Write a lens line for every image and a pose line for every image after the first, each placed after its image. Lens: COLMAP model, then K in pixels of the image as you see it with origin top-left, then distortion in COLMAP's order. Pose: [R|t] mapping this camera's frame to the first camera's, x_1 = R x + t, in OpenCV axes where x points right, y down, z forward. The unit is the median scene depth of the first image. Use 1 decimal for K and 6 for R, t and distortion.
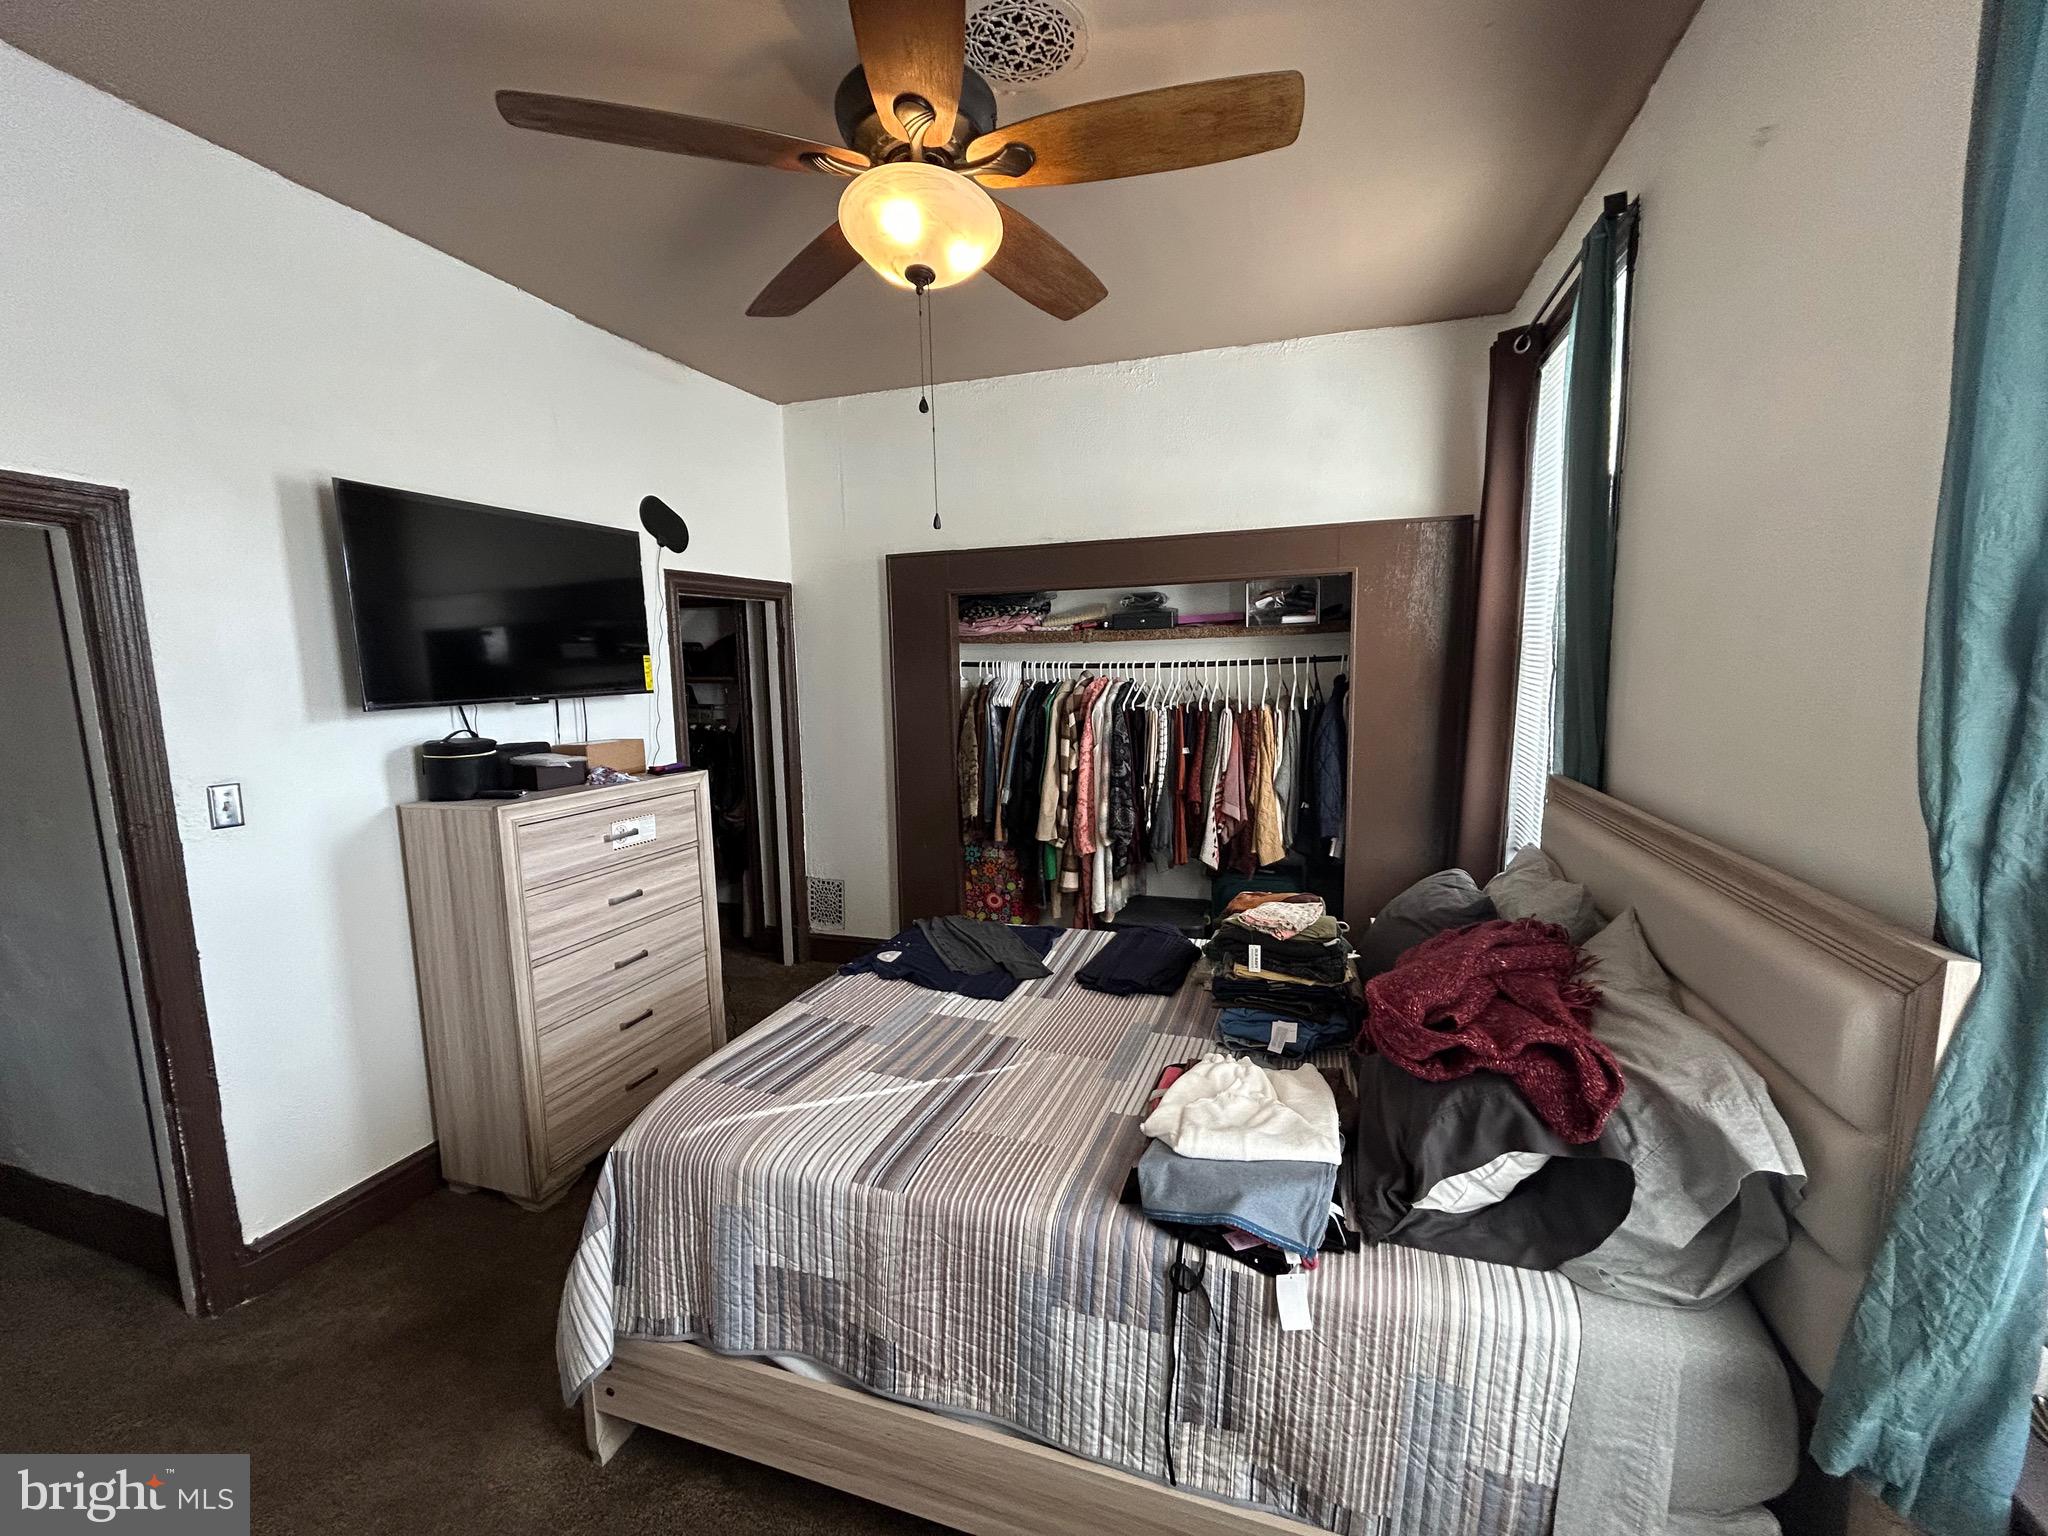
lens RADIAL K [[827.5, 0, 1022.1], [0, 827.5, 771.2], [0, 0, 1]] dist [0.008861, -0.000961]
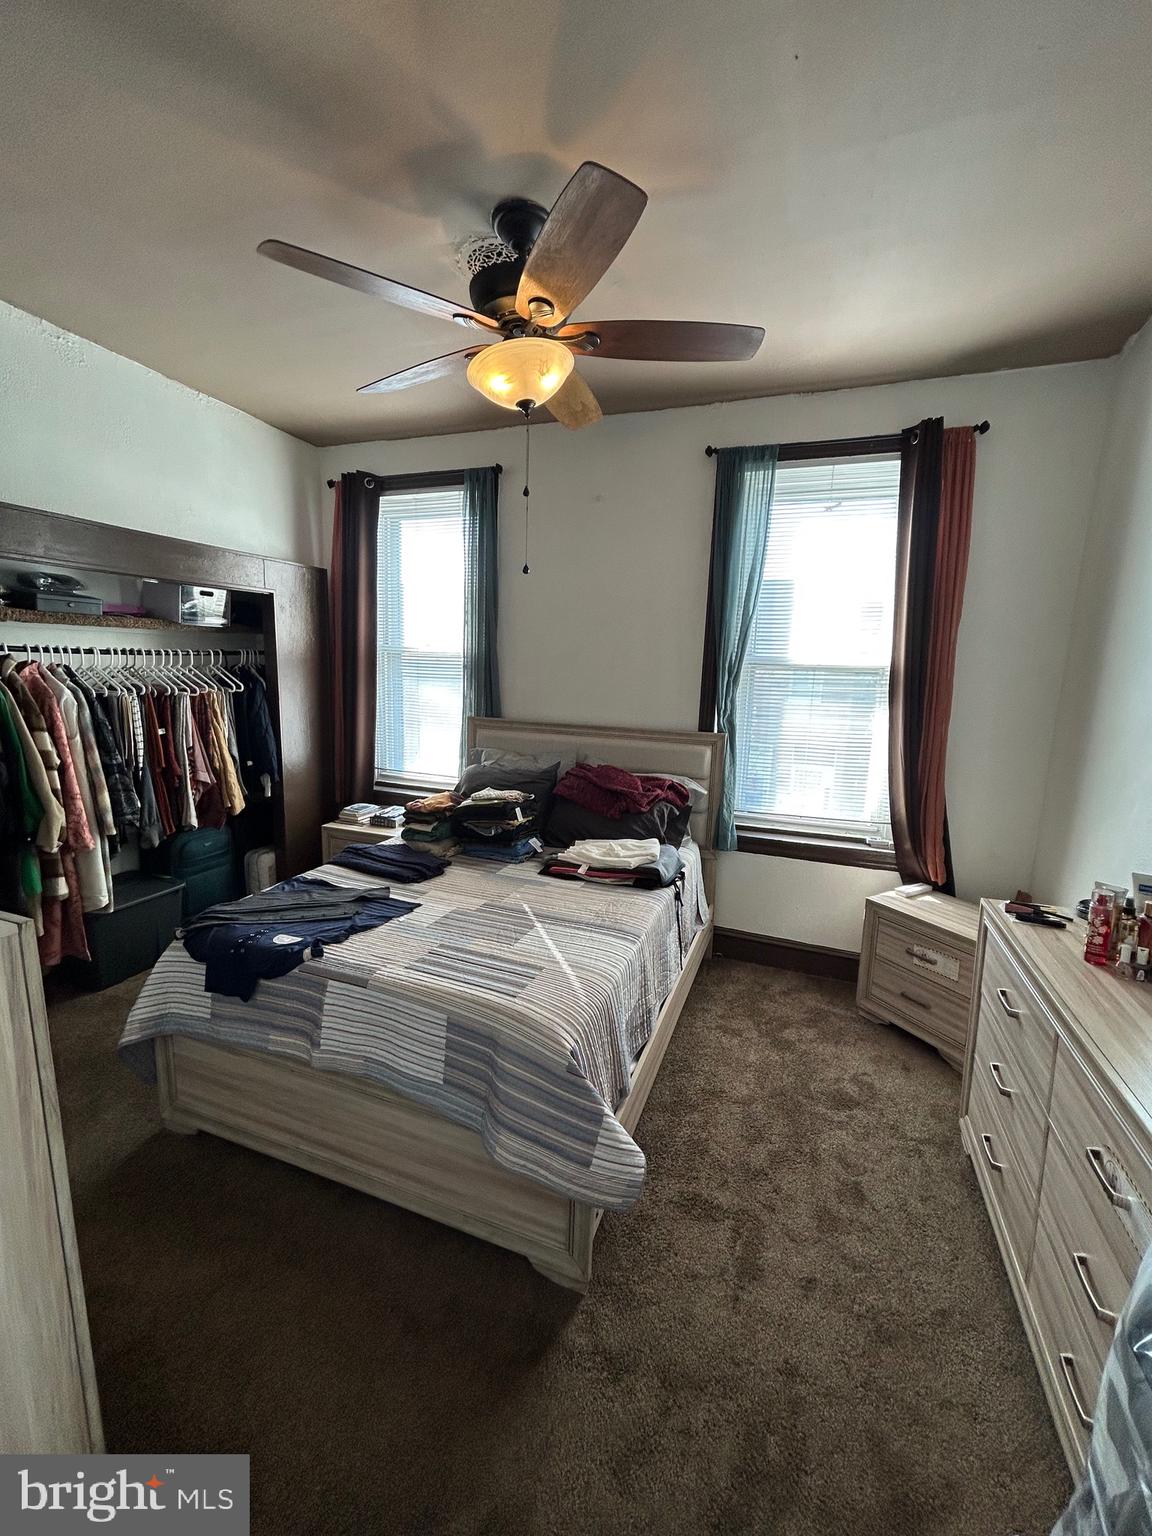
lens RADIAL K [[620.6, 0, 571.3], [0, 620.6, 766.0], [0, 0, 1]] dist [0.008861, -0.000961]
pose [[0.038066, -0.141245, 0.989243, -0.629173], [0.092408, 0.986216, 0.137257, -0.043730], [-0.994993, 0.086189, 0.050594, 0.422980]]
